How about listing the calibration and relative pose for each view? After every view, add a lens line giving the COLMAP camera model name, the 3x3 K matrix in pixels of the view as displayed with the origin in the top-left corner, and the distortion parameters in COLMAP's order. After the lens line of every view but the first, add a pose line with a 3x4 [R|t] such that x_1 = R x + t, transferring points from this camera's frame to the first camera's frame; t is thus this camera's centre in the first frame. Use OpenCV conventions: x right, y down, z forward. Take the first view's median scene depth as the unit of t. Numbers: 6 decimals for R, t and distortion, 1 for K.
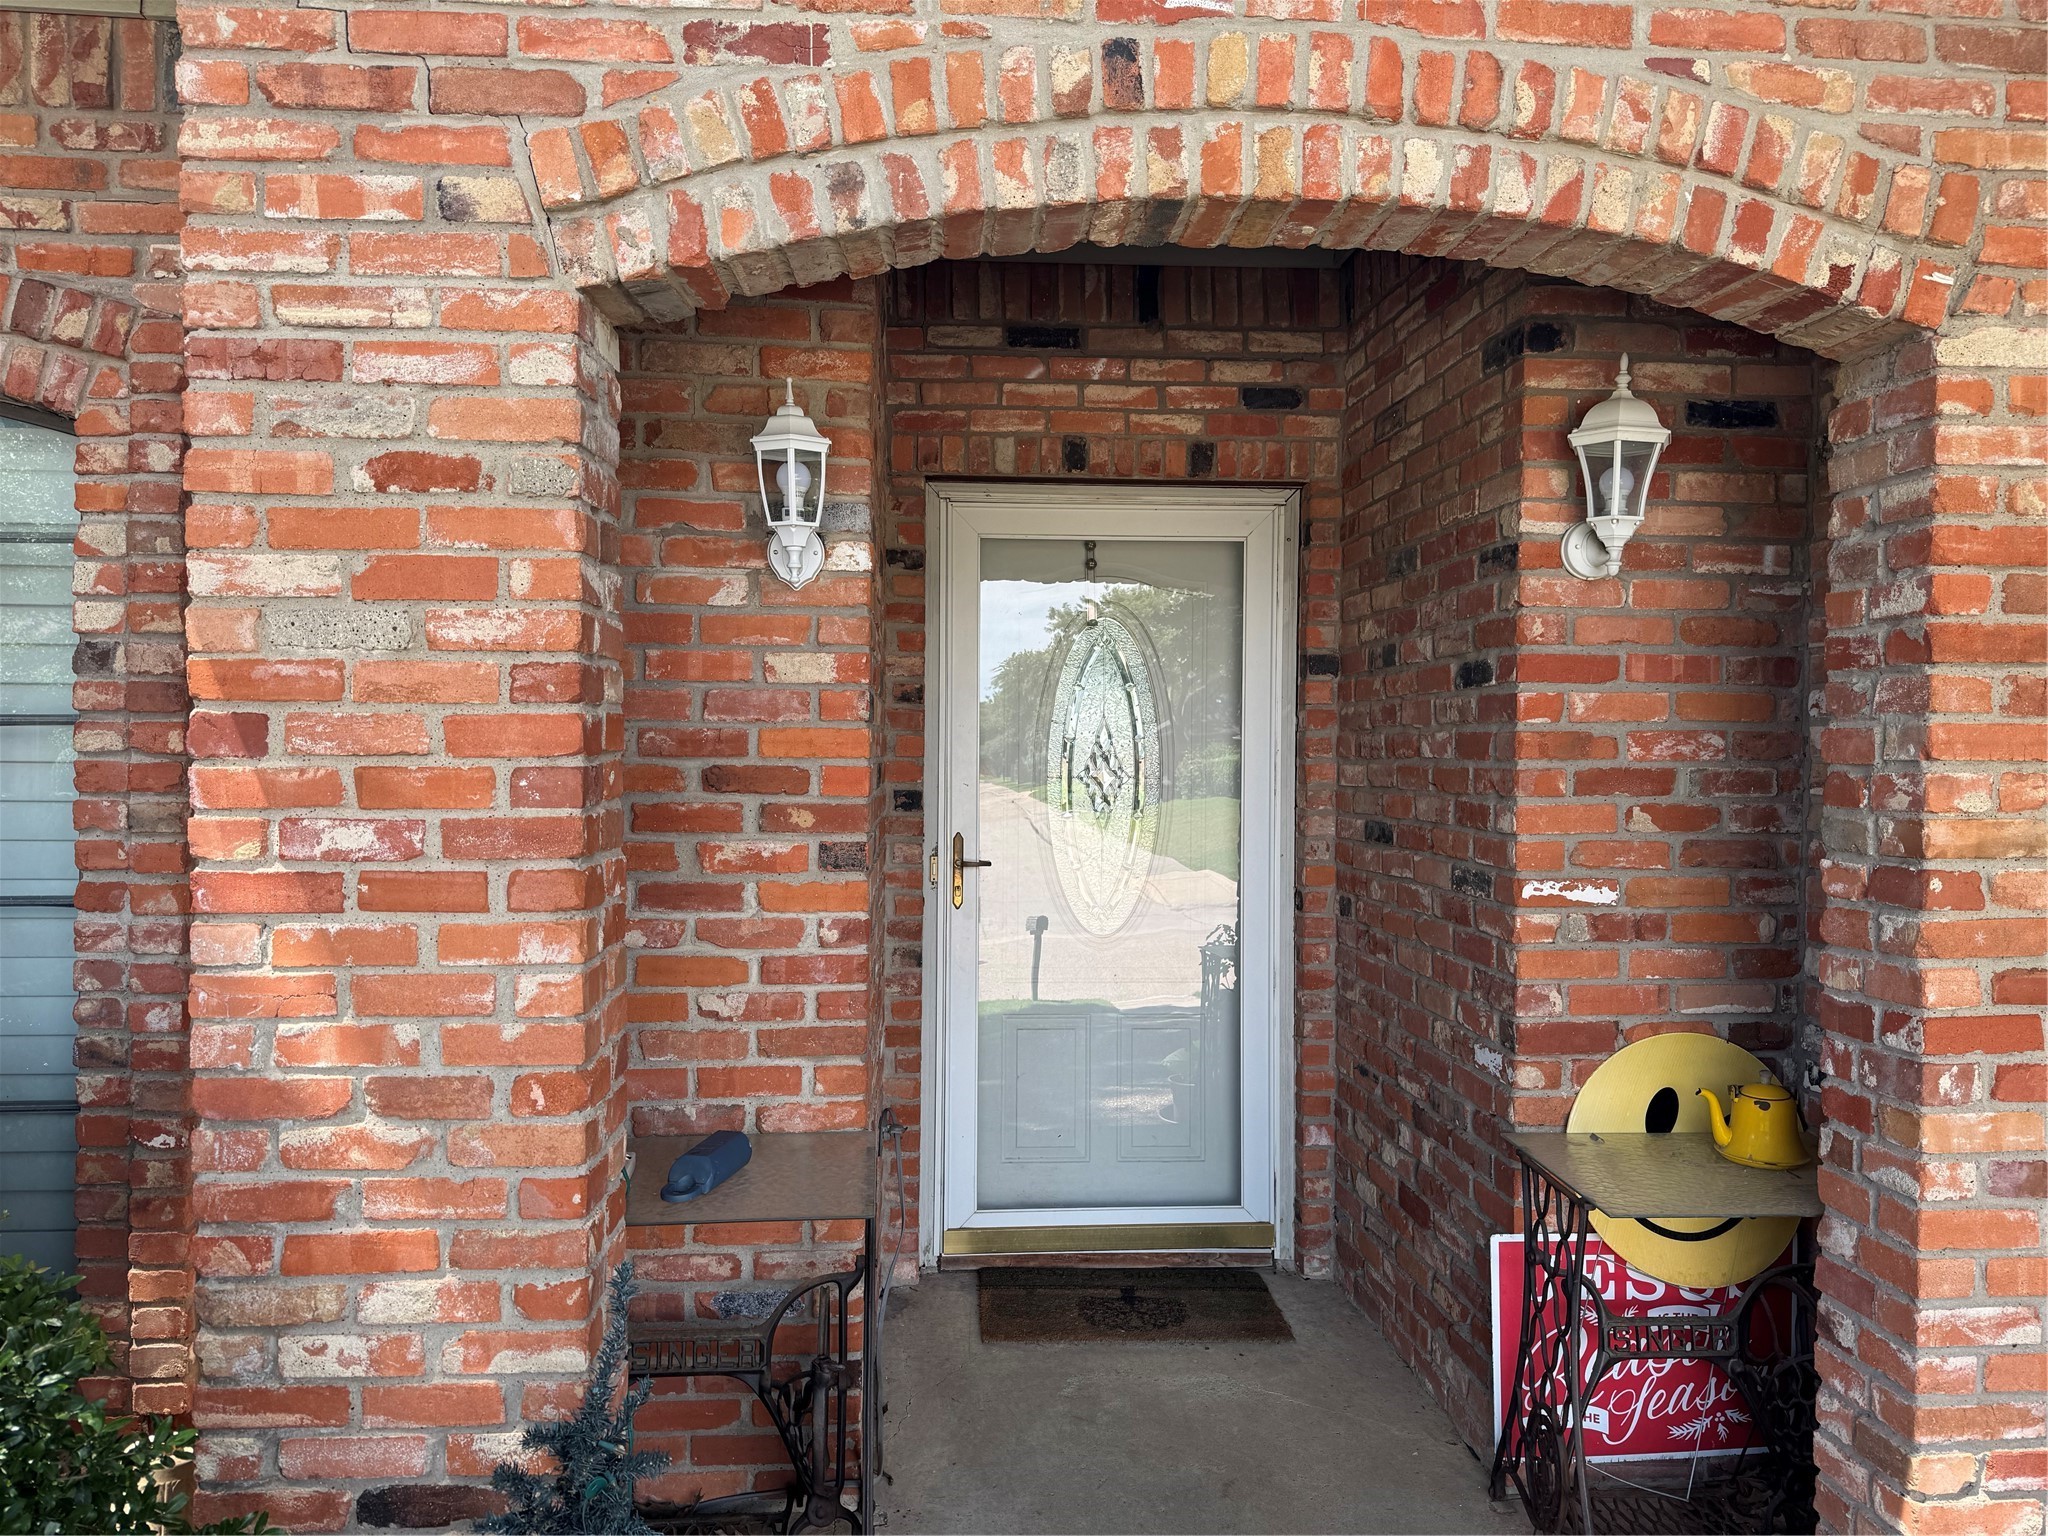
lens RADIAL K [[1433.8, 0, 1024.0], [0, 1433.8, 768.0], [0, 0, 1]] dist [0.106749, -0.142465]
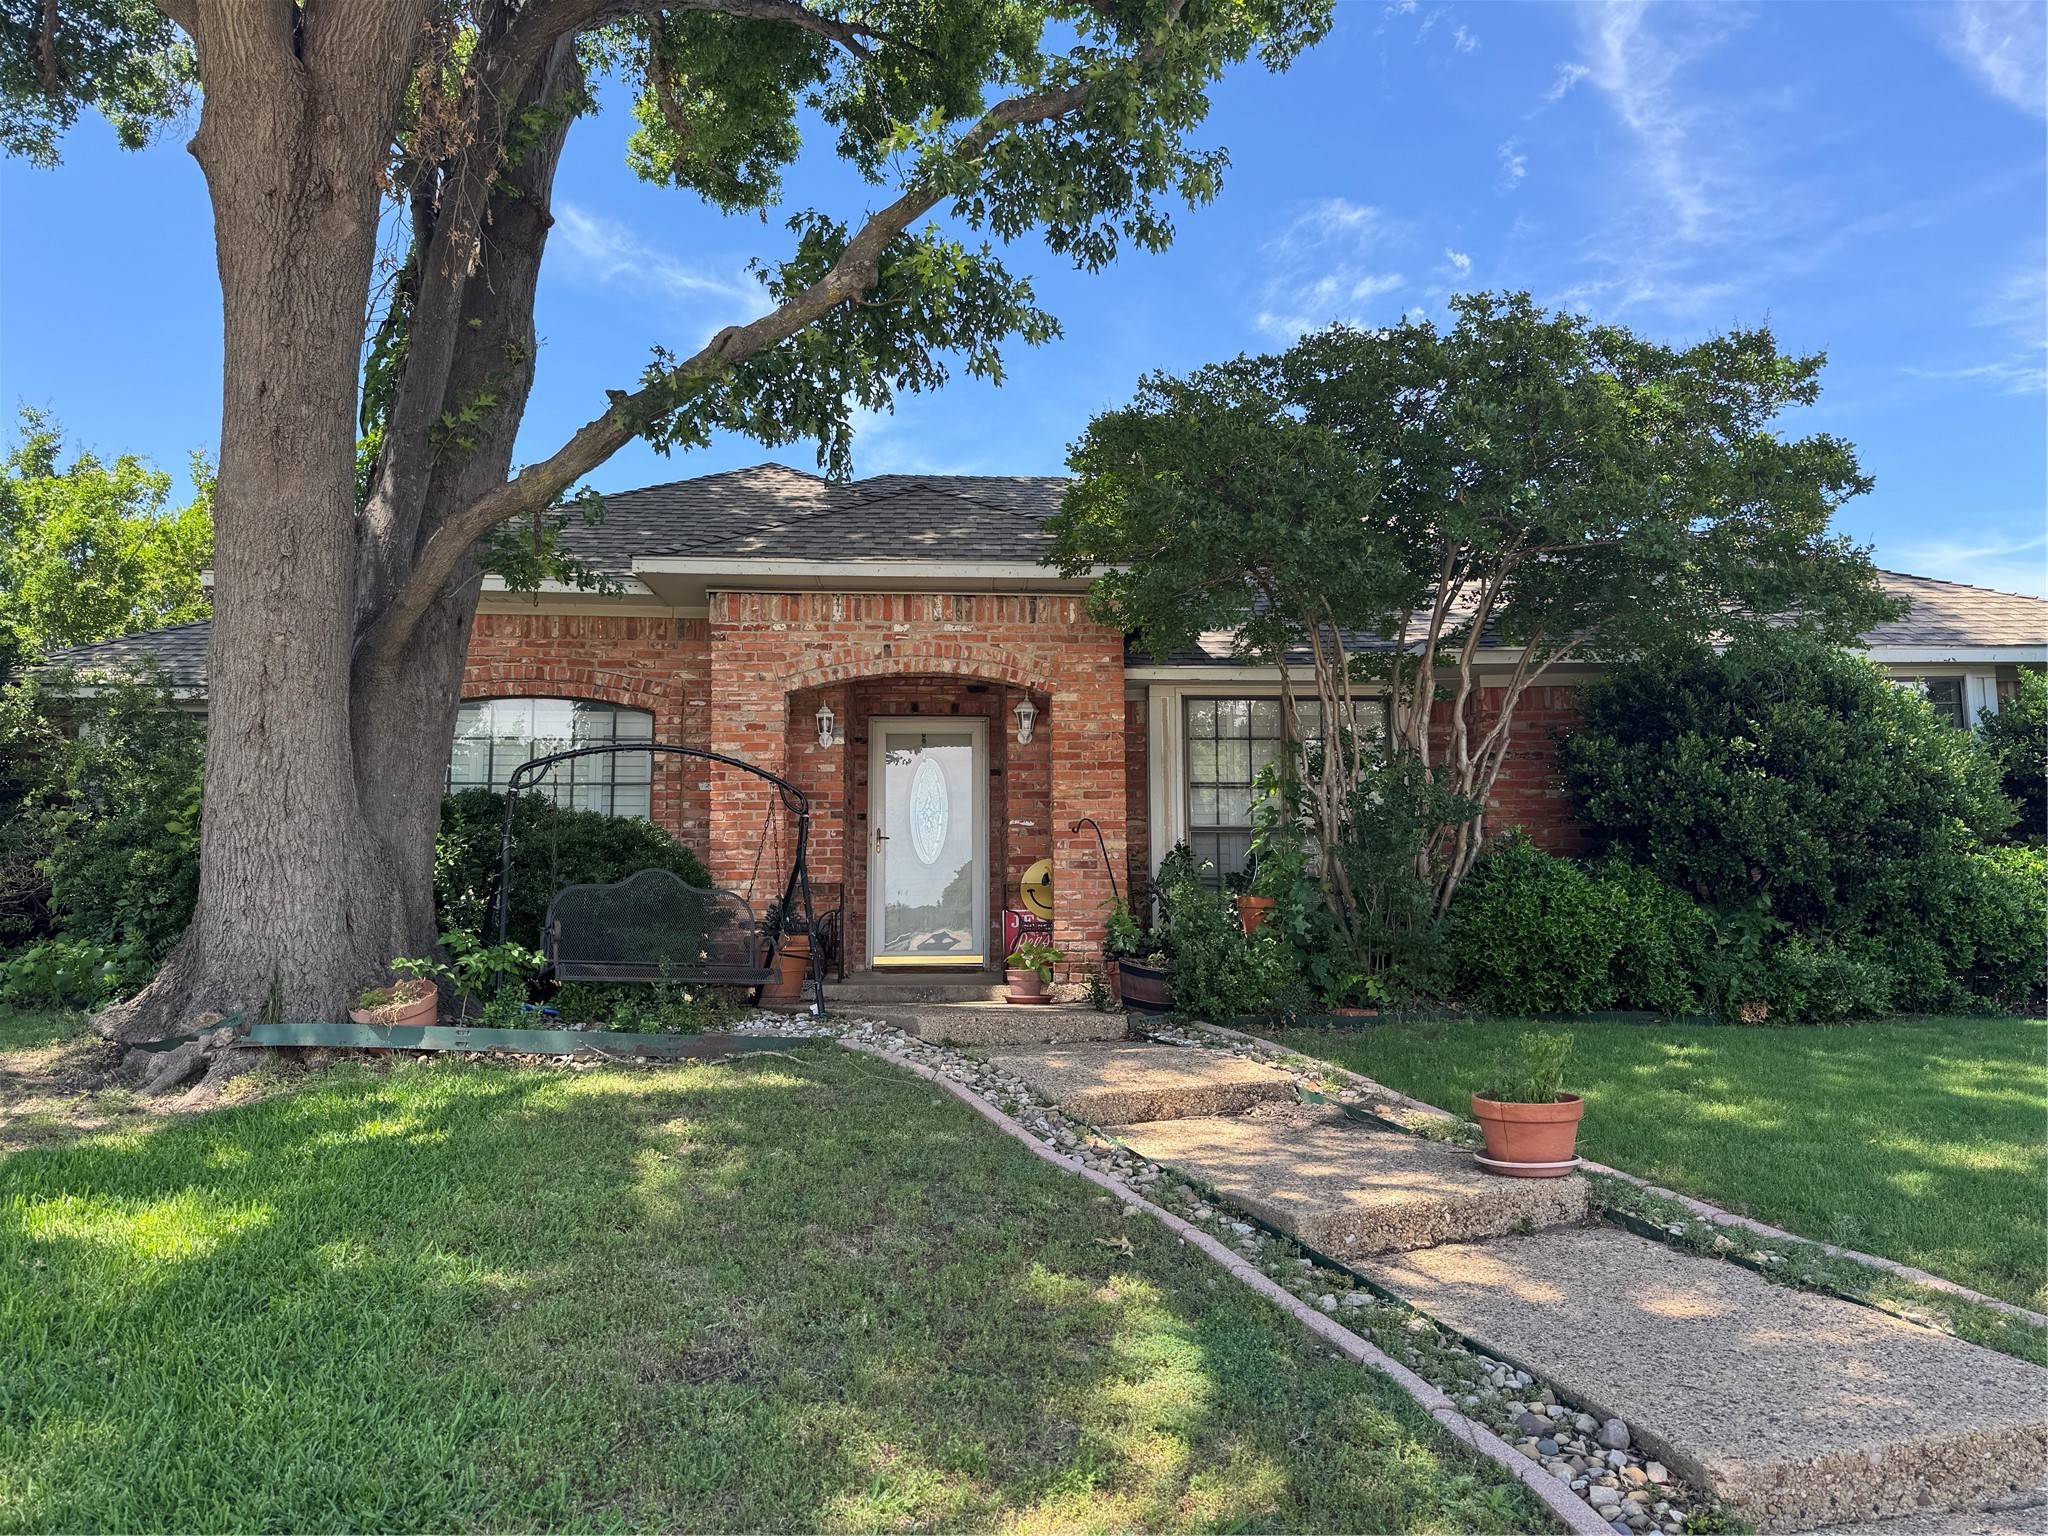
lens RADIAL K [[1433.8, 0, 1024.0], [0, 1433.8, 768.0], [0, 0, 1]] dist [0.106749, -0.142465]
pose [[0.999530, -0.014279, -0.027121, 0.659691], [0.010906, 0.992631, -0.120683, 0.549448], [0.028644, 0.120331, 0.992321, -3.880627]]
